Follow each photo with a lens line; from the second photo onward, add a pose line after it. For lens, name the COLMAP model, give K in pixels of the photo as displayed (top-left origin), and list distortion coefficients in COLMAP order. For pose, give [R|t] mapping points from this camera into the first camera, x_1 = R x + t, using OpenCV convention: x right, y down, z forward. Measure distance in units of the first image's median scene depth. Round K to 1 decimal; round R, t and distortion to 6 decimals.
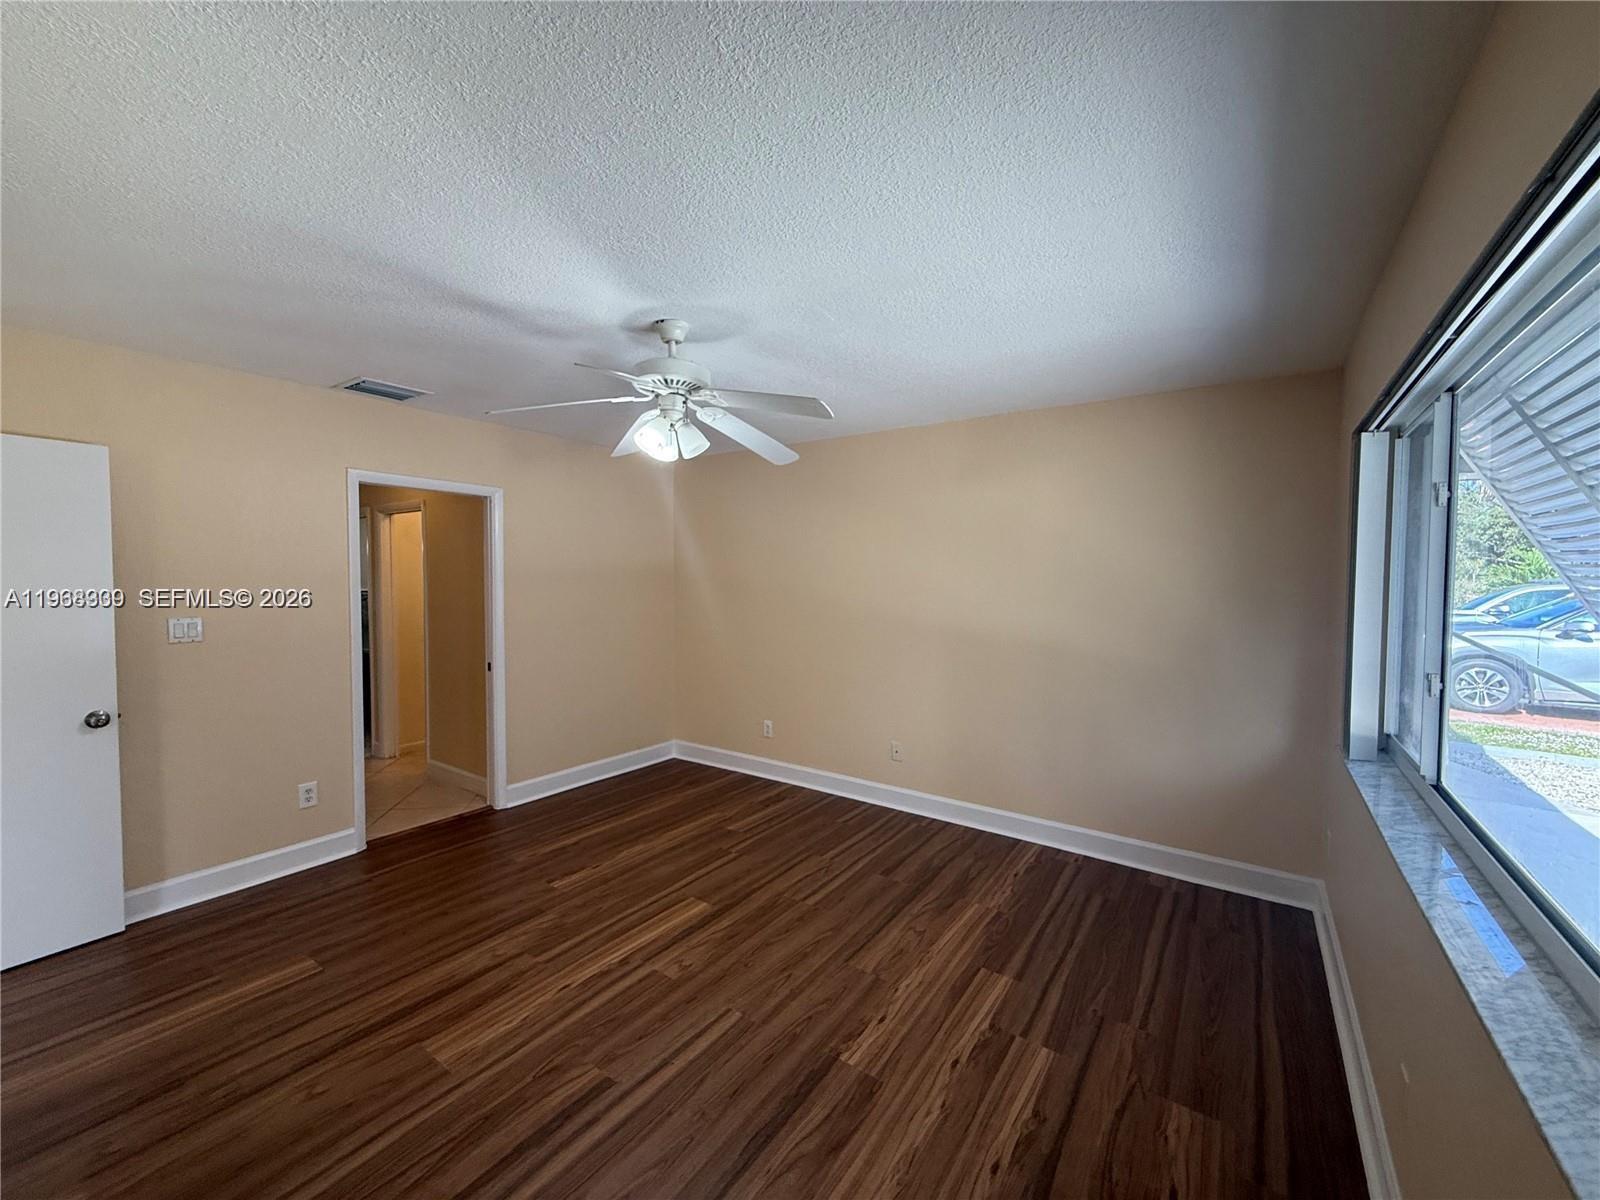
lens RADIAL K [[641.4, 0, 800.0], [0, 641.4, 600.0], [0, 0, 1]] dist [-0.002389, -0.000532]
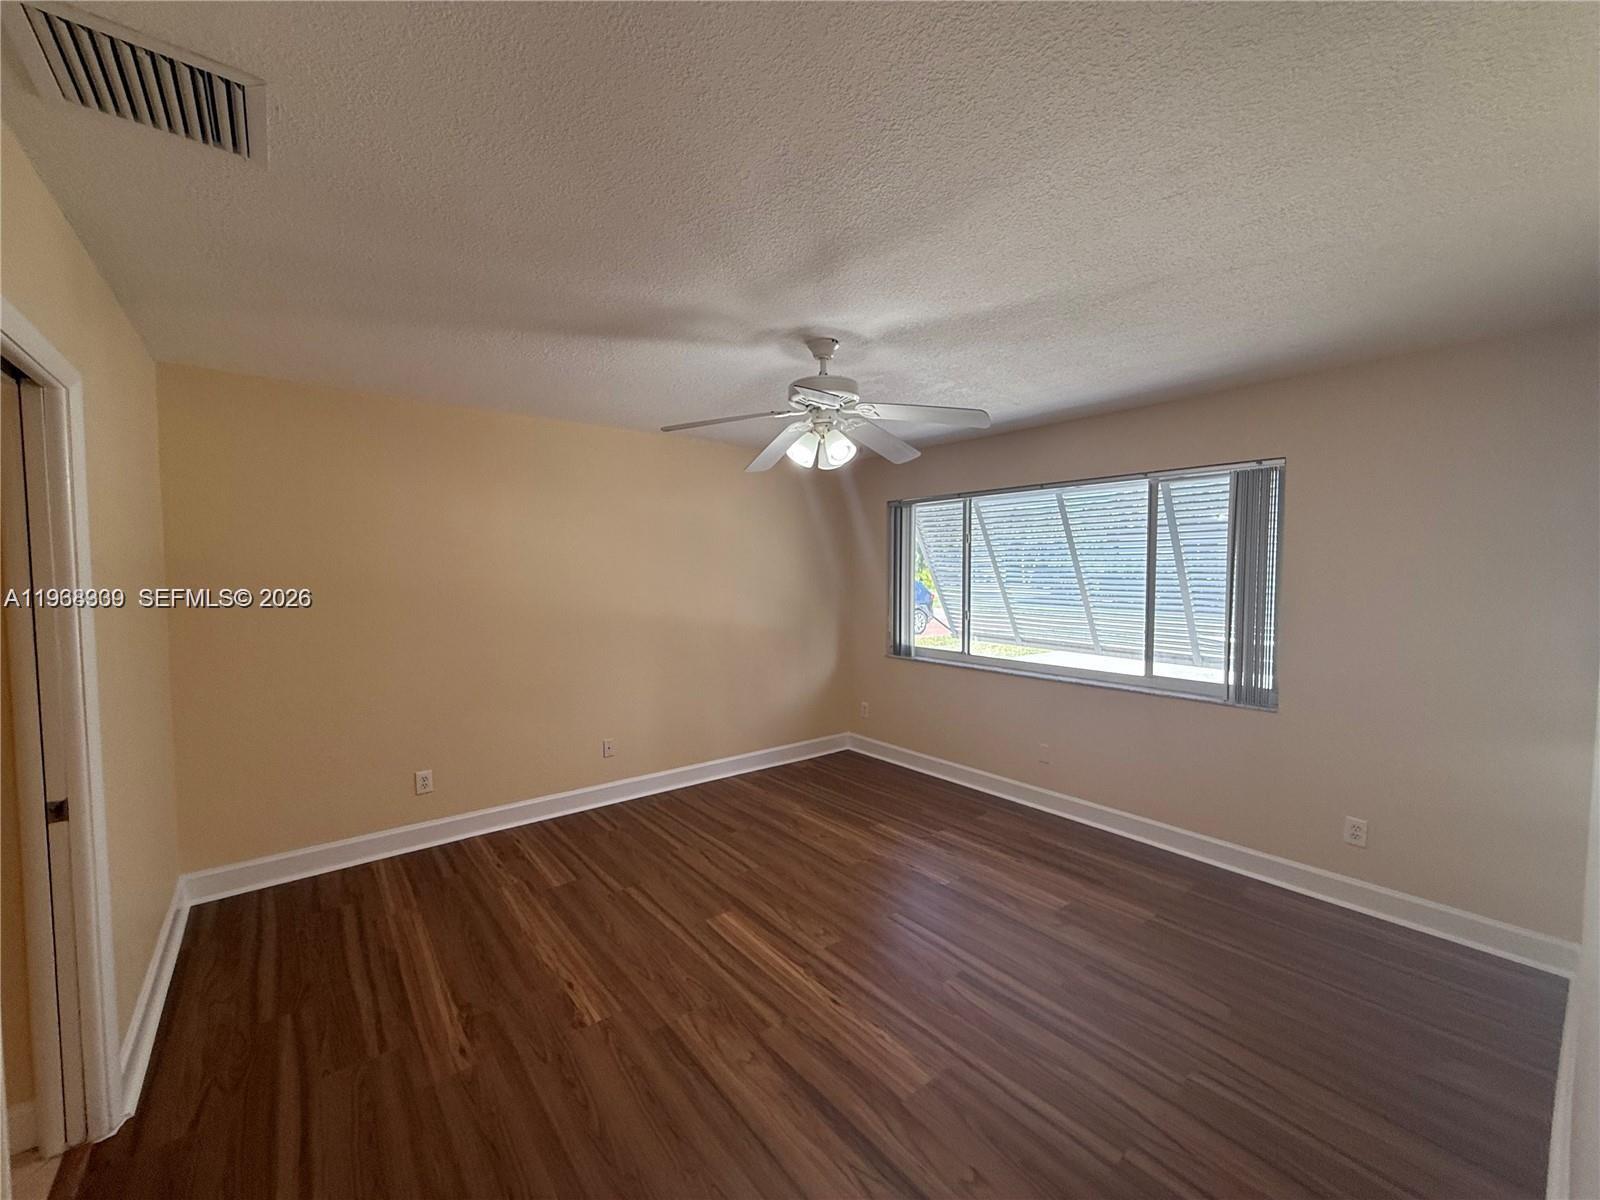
lens RADIAL K [[641.4, 0, 800.0], [0, 641.4, 600.0], [0, 0, 1]] dist [-0.002389, -0.000532]
pose [[0.273943, -0.053994, 0.960229, -0.920977], [0.037952, 0.998252, 0.045305, -0.035618], [-0.960997, 0.024031, 0.275514, 0.552899]]
